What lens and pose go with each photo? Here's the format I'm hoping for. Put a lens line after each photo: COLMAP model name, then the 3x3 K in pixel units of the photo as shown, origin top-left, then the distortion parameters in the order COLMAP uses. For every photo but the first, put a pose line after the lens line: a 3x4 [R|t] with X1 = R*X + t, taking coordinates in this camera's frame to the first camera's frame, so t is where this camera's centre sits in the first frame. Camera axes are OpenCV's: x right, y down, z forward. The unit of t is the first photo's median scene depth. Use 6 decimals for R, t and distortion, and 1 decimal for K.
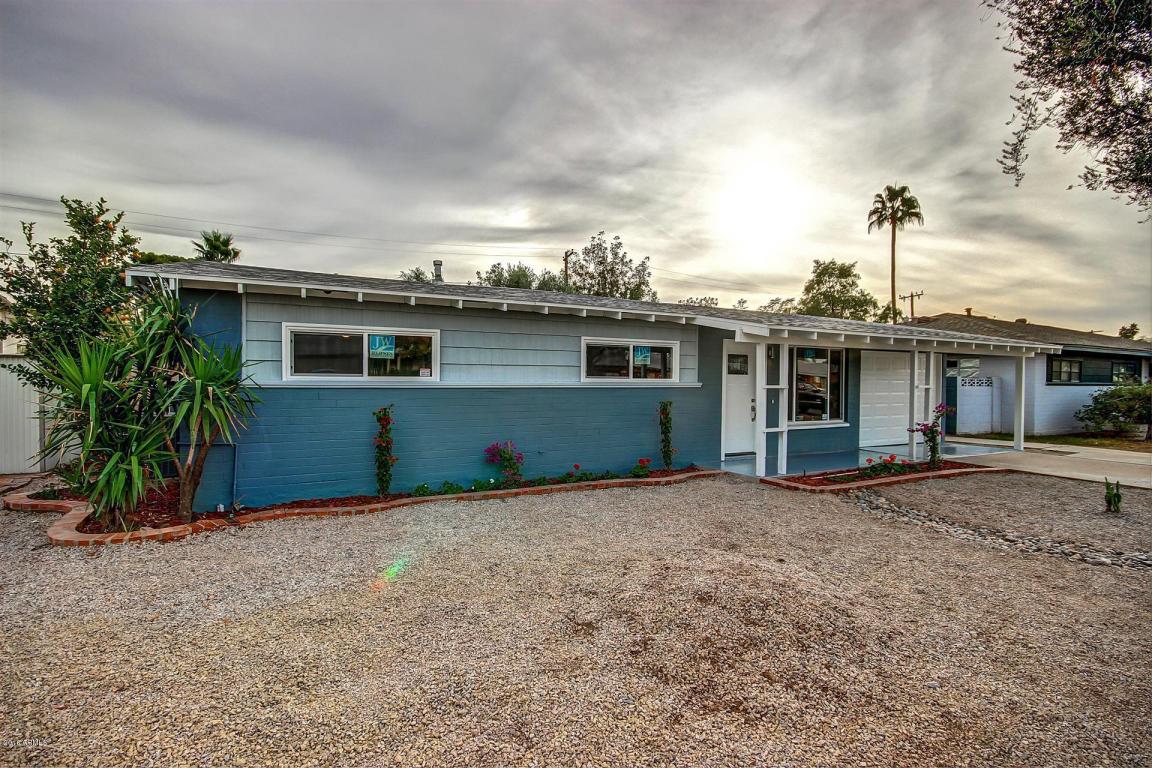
lens RADIAL K [[530.0, 0, 576.0], [0, 530.0, 384.0], [0, 0, 1]] dist [0.001451, 0.000194]
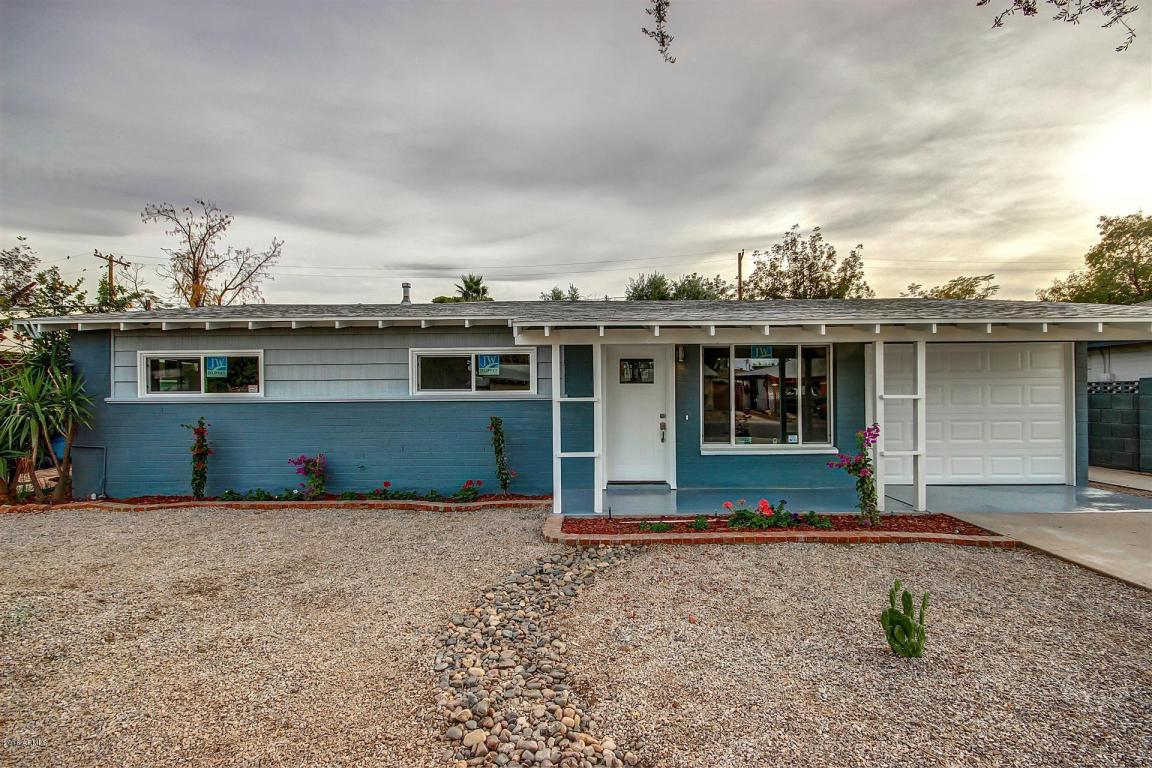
lens RADIAL K [[512.6, 0, 576.0], [0, 512.6, 384.0], [0, 0, 1]] dist [-0.001144, -0.000079]
pose [[0.885593, -0.019273, -0.464061, 0.695845], [0.010126, 0.999702, -0.022196, -0.001141], [0.464351, 0.014957, 0.885525, 0.315247]]
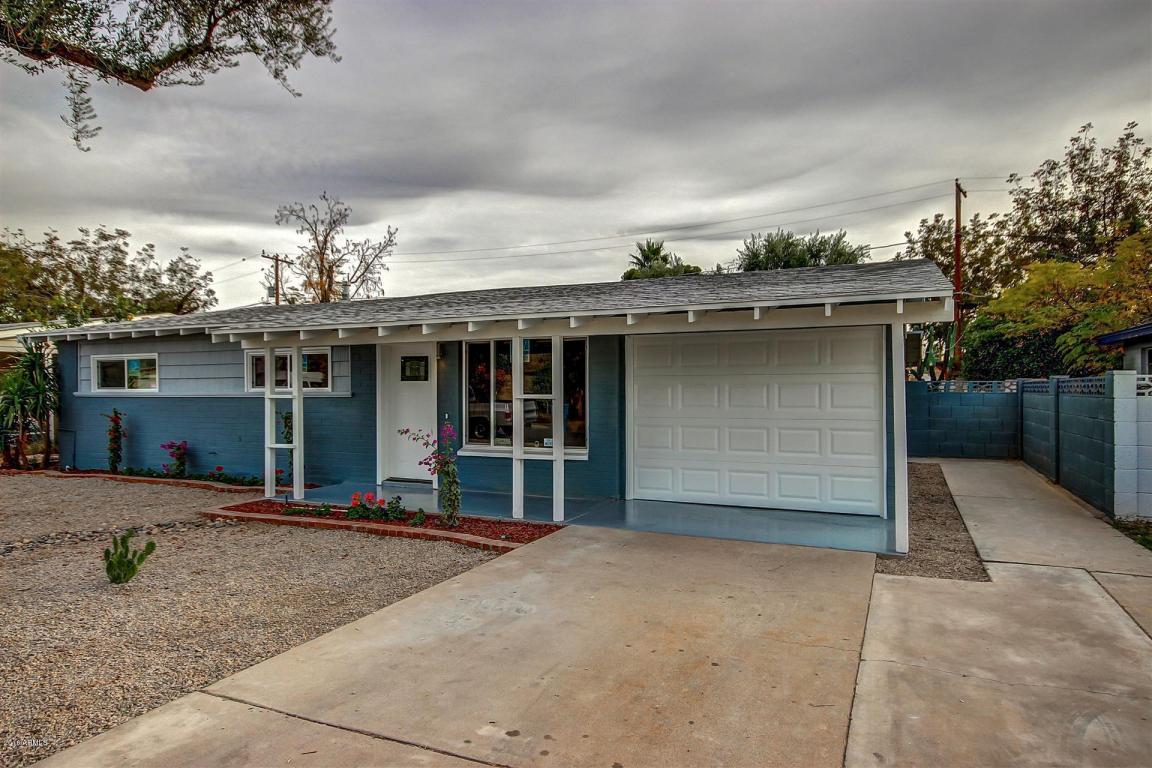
lens RADIAL K [[665.6, 0, 576.0], [0, 665.6, 384.0], [0, 0, 1]] dist [0.003021, 0.000688]
pose [[0.633418, -0.012622, -0.773707, 1.465983], [0.003344, 0.999902, -0.013574, 0.000600], [0.773803, 0.006010, 0.633398, 0.653157]]
